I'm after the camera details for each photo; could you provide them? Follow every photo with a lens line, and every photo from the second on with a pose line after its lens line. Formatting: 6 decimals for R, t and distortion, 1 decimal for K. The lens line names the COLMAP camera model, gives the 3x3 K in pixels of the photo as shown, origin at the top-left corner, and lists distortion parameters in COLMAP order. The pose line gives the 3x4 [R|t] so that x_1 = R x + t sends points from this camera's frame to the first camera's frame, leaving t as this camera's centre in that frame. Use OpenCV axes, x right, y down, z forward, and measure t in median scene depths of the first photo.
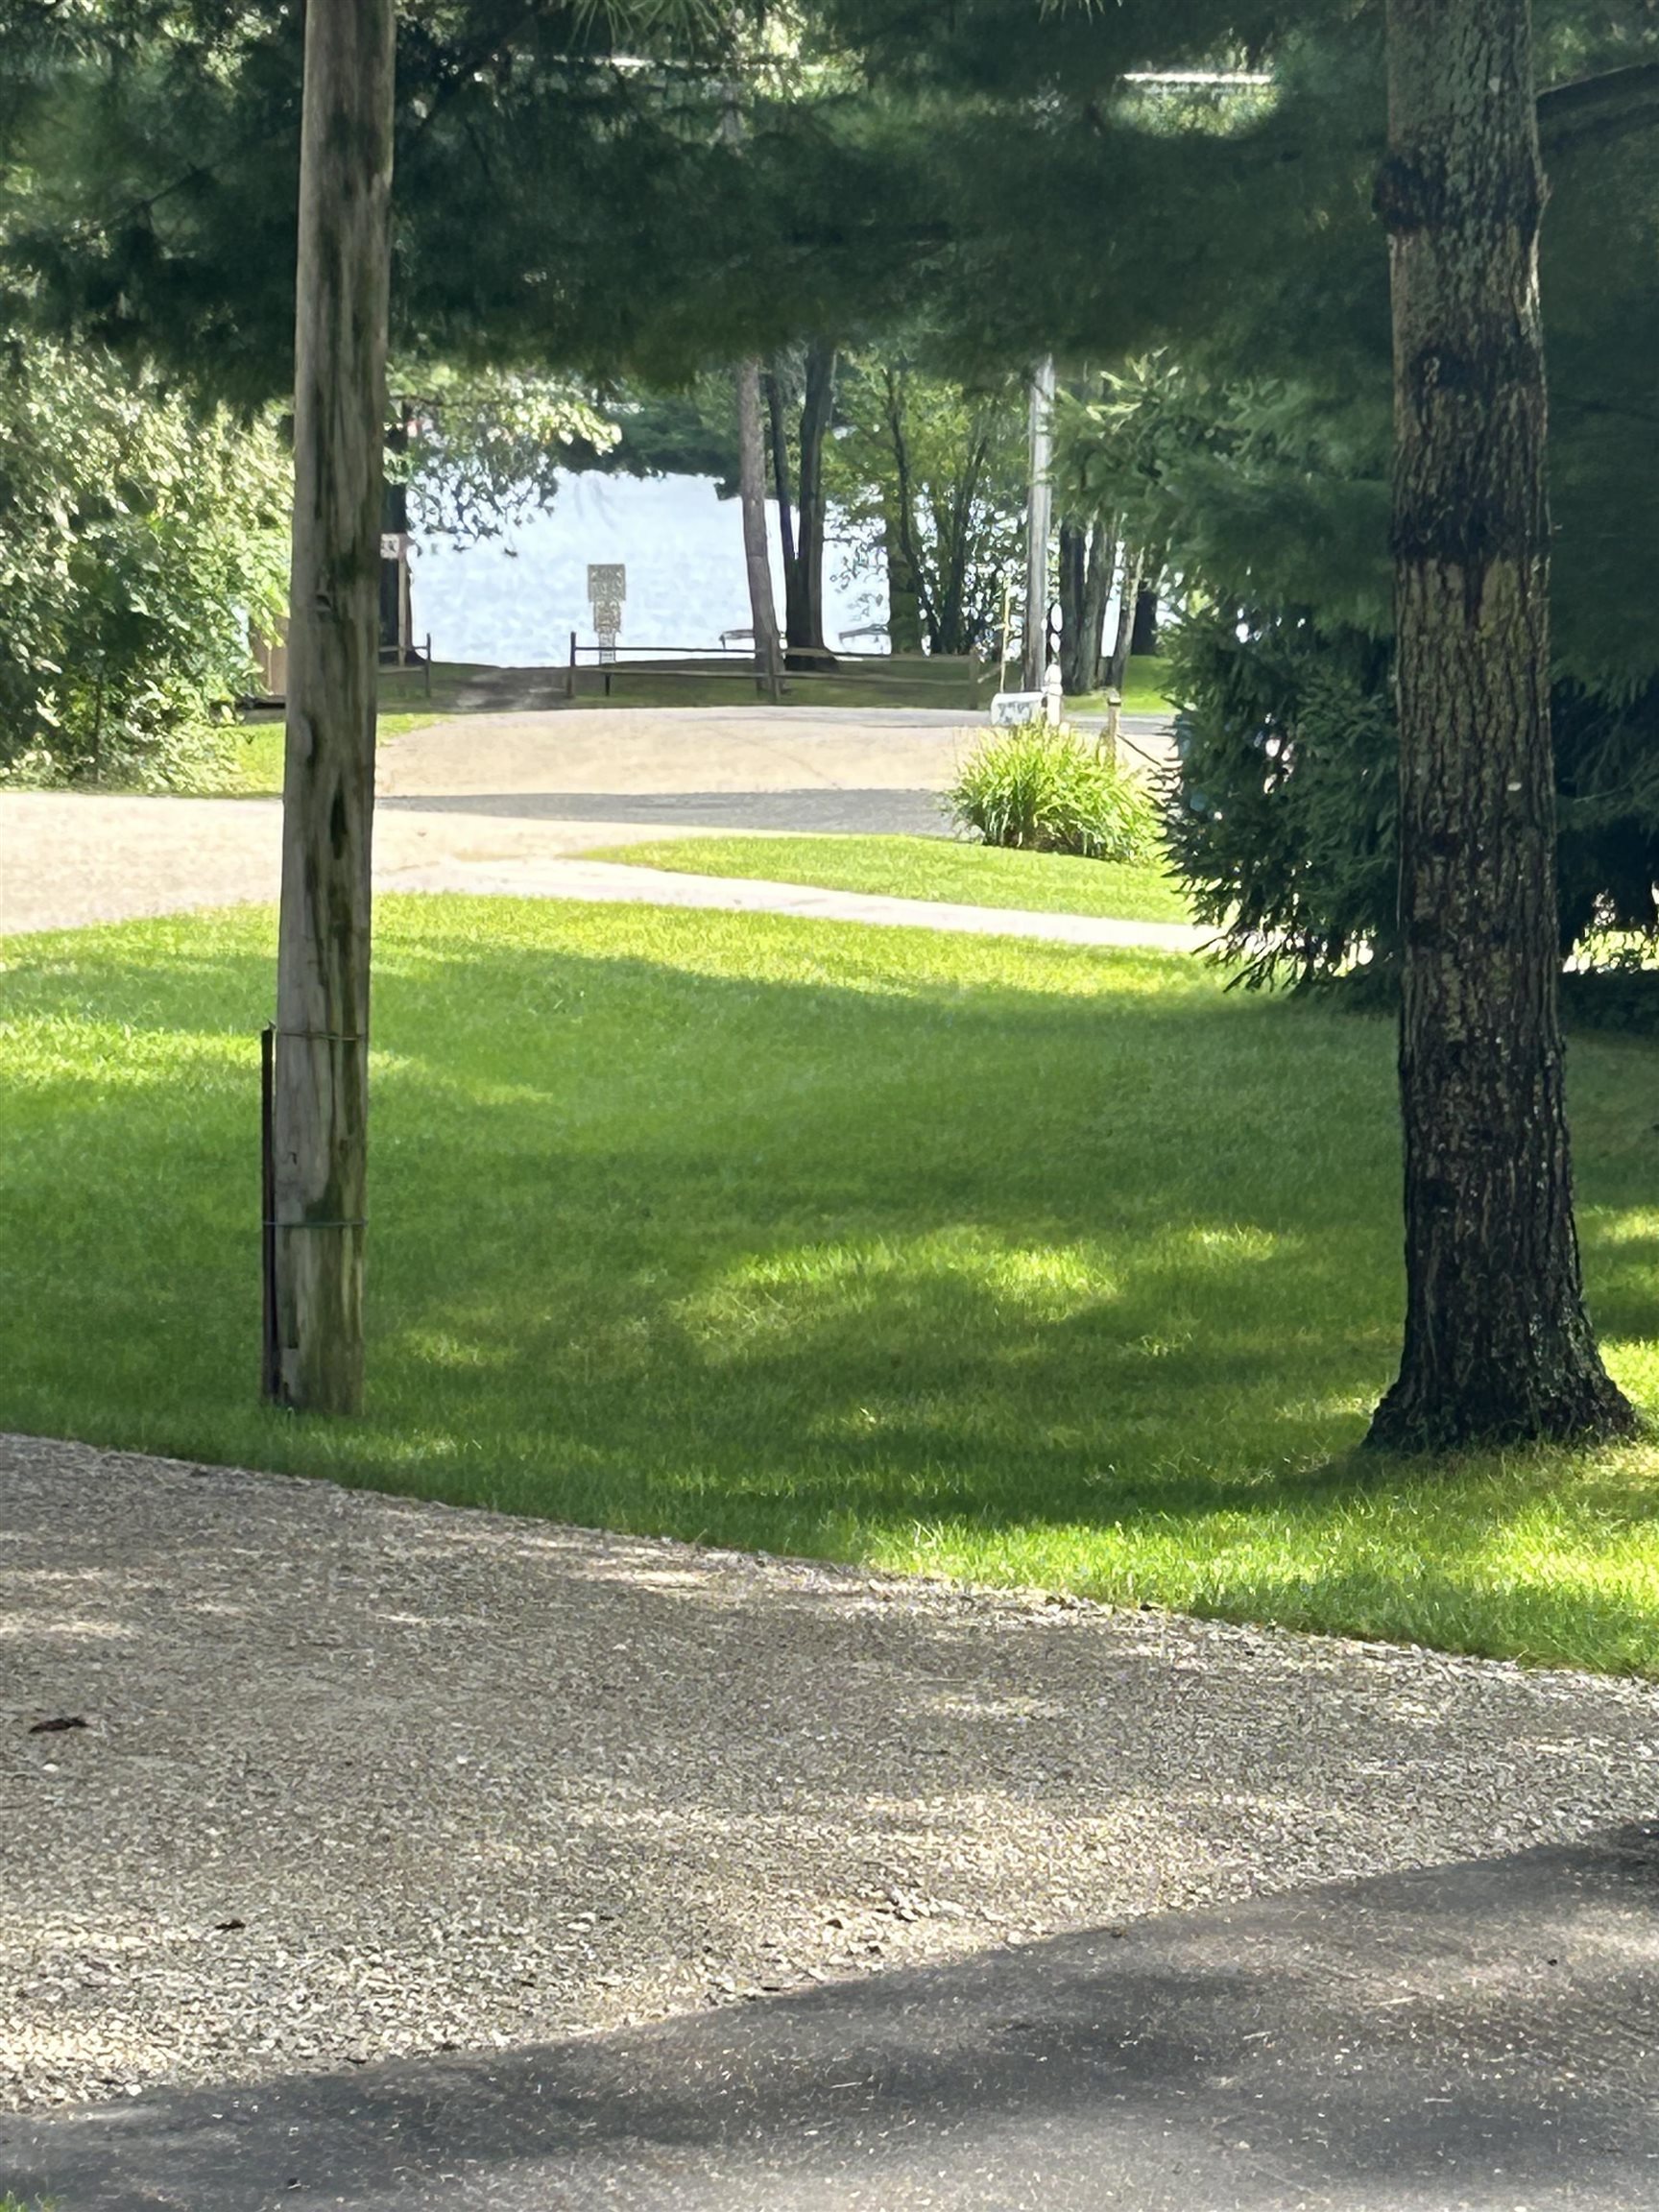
lens RADIAL K [[7020.4, 0, 828.4], [0, 7020.4, 1053.4], [0, 0, 1]] dist [0.224874, -0.302199]
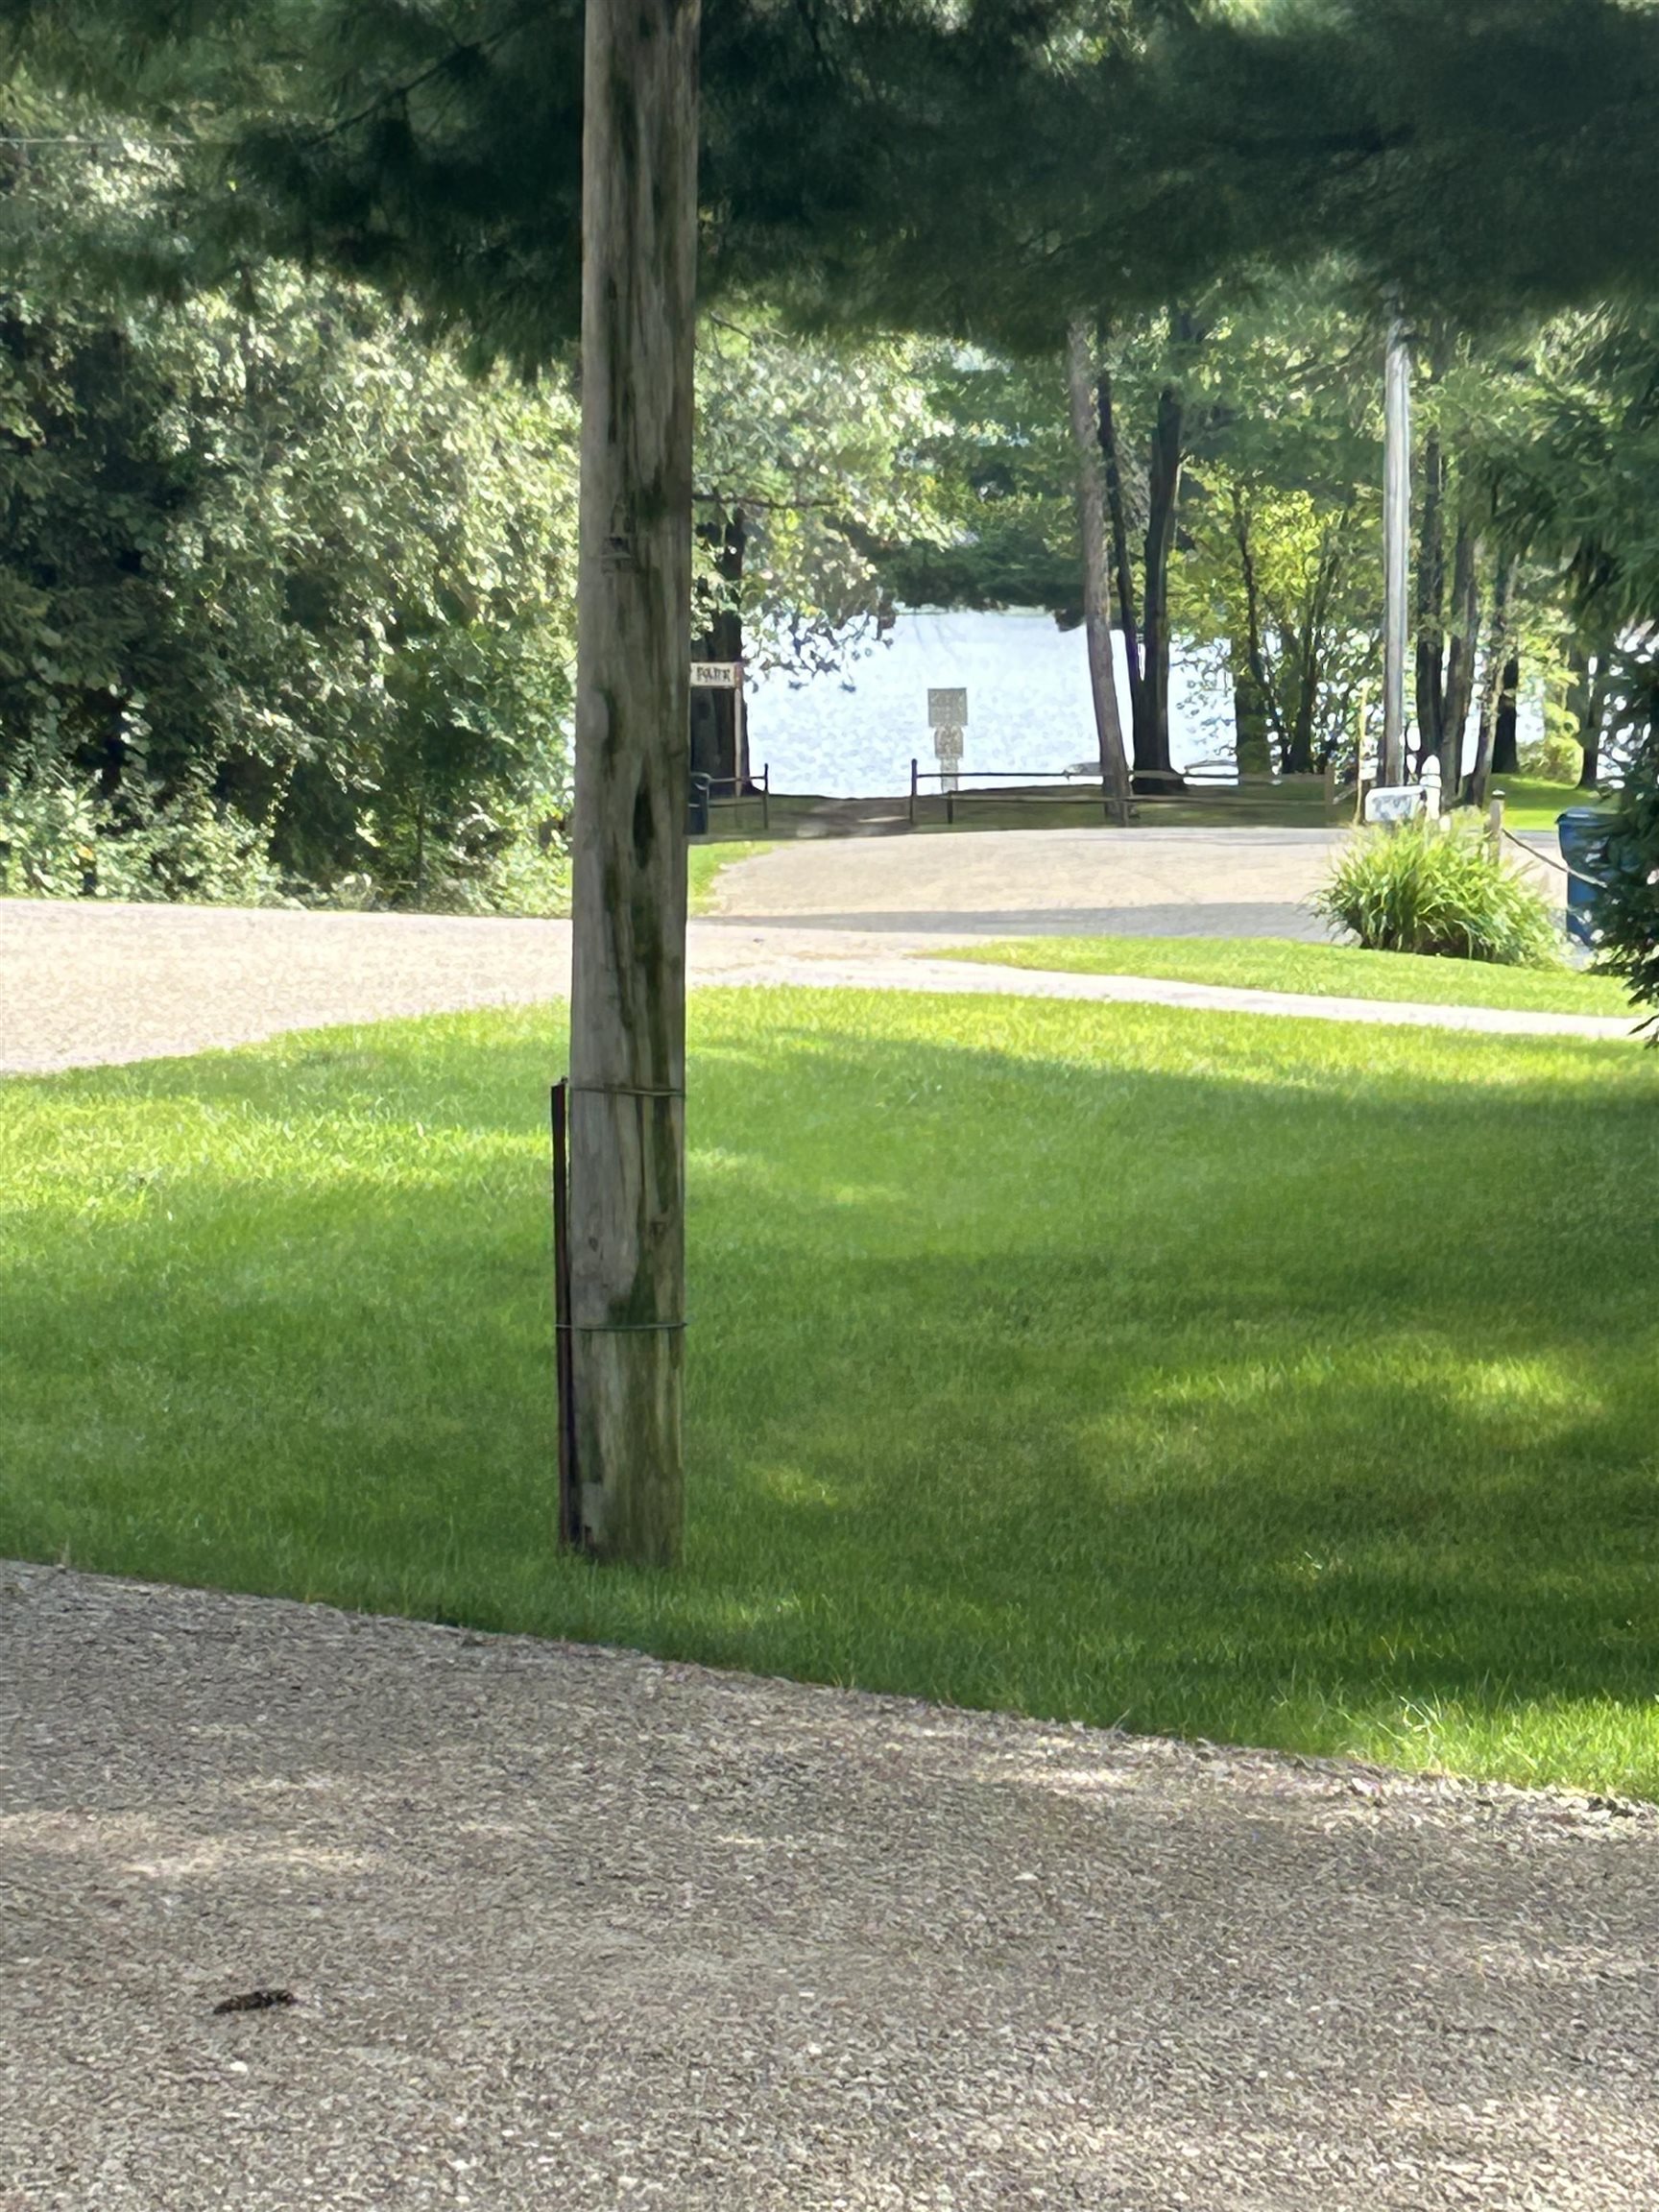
lens RADIAL K [[7020.4, 0, 828.4], [0, 7020.4, 1053.4], [0, 0, 1]] dist [0.224874, -0.302199]
pose [[0.998693, -0.015574, -0.048670, -0.009661], [0.014531, 0.999659, -0.021696, 0.010206], [0.048992, 0.020960, 0.998579, 0.191852]]
